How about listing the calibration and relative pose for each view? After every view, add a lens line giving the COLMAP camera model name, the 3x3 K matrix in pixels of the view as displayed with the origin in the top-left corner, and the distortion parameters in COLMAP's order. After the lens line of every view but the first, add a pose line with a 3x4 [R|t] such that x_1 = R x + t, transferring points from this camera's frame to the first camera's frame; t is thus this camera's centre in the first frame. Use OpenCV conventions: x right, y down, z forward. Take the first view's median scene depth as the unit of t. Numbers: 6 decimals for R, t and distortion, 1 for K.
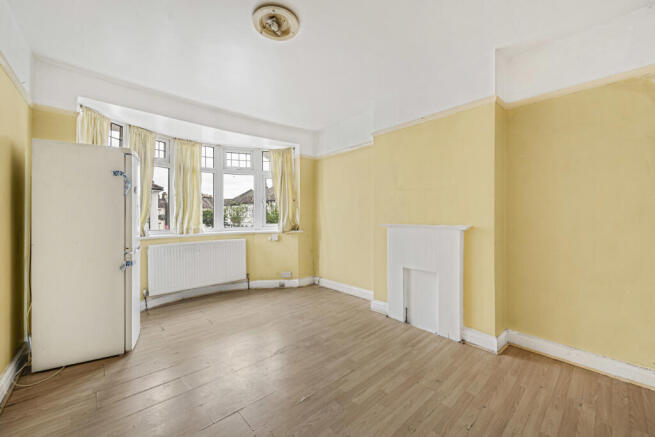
lens RADIAL K [[255.7, 0, 327.0], [0, 255.7, 217.9], [0, 0, 1]] dist [-0.000462, -0.000047]
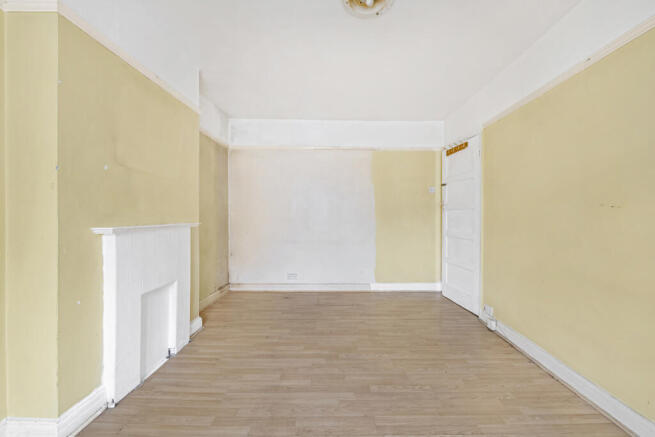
lens RADIAL K [[255.7, 0, 328.4], [0, 255.7, 220.1], [0, 0, 1]] dist [-0.000462, -0.000047]
pose [[-0.748607, 0.005075, 0.662995, -0.599601], [0.000191, 0.999972, -0.007438, 0.021673], [-0.663014, -0.005441, -0.748587, 1.520177]]
